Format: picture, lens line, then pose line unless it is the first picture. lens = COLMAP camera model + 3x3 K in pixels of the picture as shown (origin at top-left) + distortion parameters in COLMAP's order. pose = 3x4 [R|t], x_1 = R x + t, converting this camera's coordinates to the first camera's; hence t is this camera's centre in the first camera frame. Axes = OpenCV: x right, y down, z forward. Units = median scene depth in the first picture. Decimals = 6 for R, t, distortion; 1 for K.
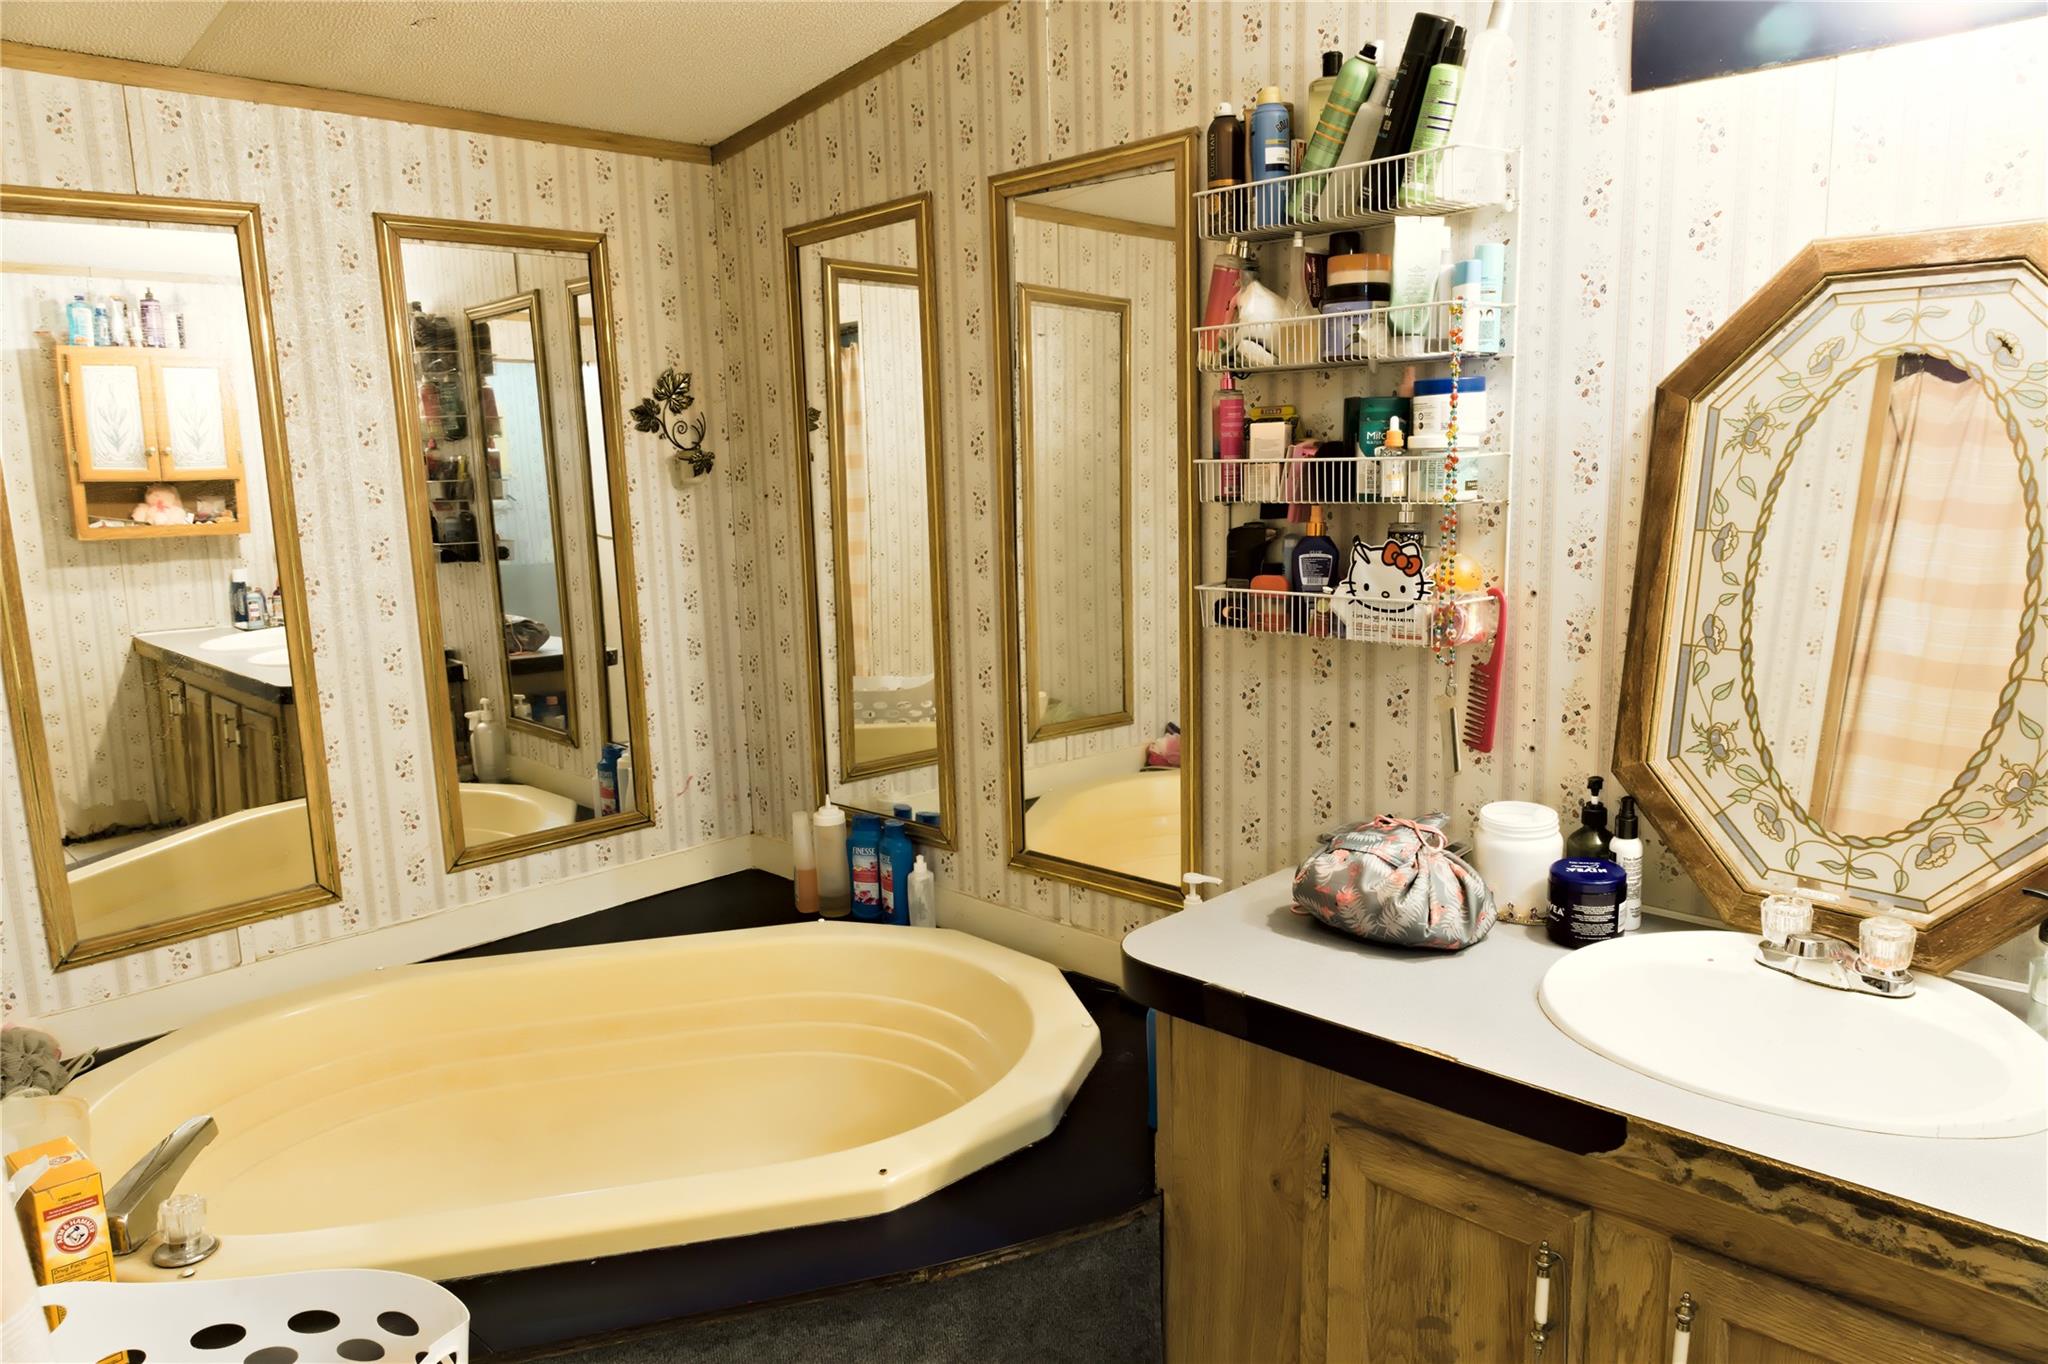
lens RADIAL K [[1391.7, 0, 1024.0], [0, 1391.7, 682.0], [0, 0, 1]] dist [0.005255, -0.024751]
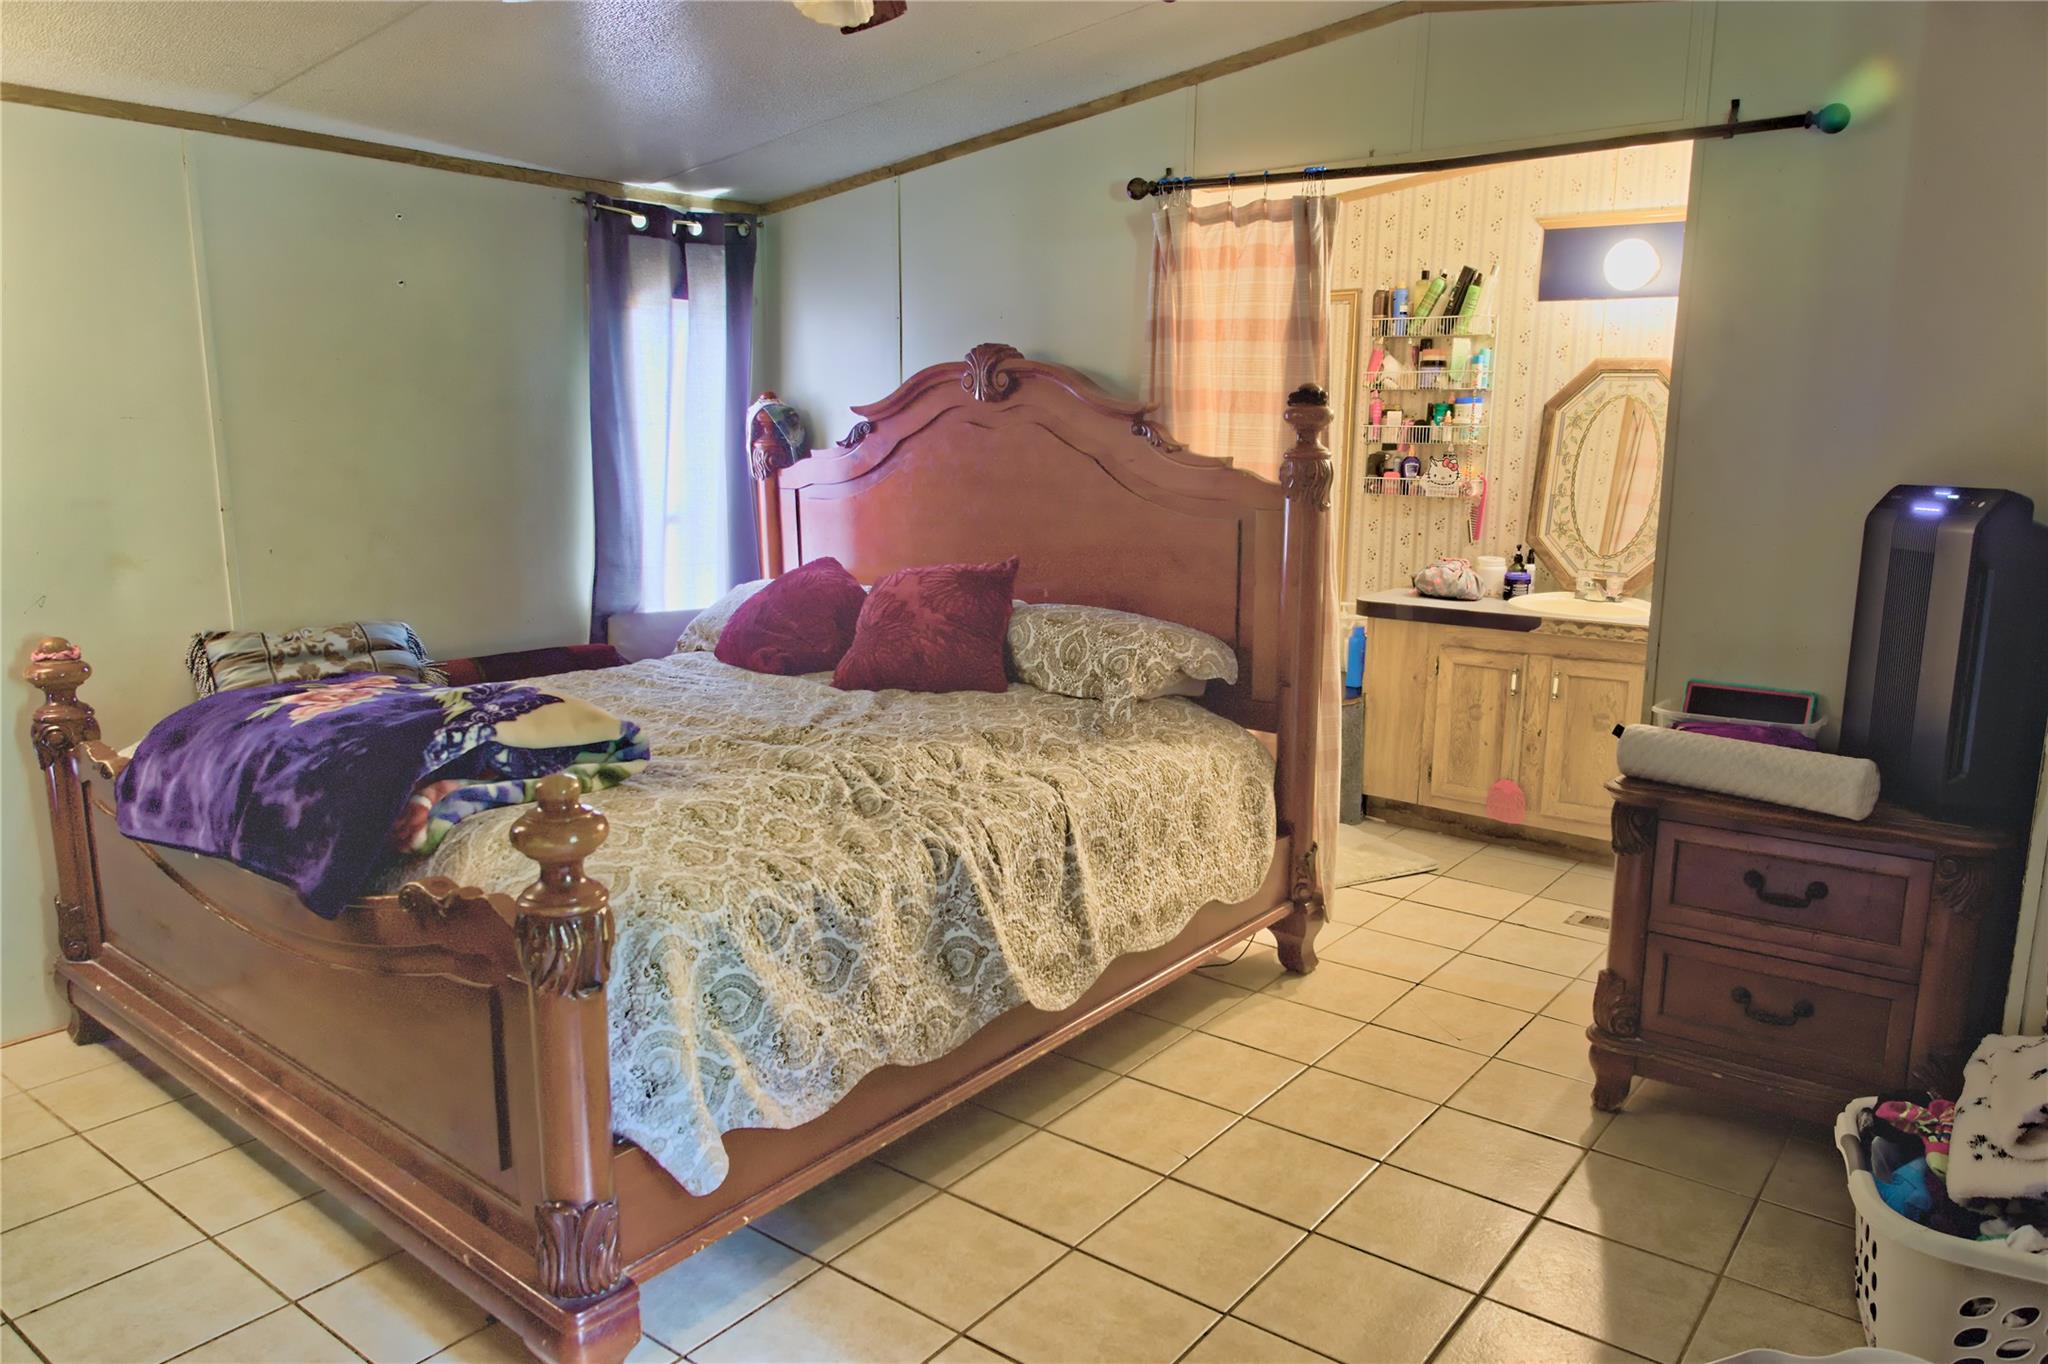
lens RADIAL K [[1391.7, 0, 1024.0], [0, 1391.7, 682.0], [0, 0, 1]] dist [0.005255, -0.024751]
pose [[0.991263, 0.009169, 0.131581, -0.918397], [-0.011828, 0.999741, 0.019442, 0.296533], [-0.131369, -0.020829, 0.991115, -1.605235]]
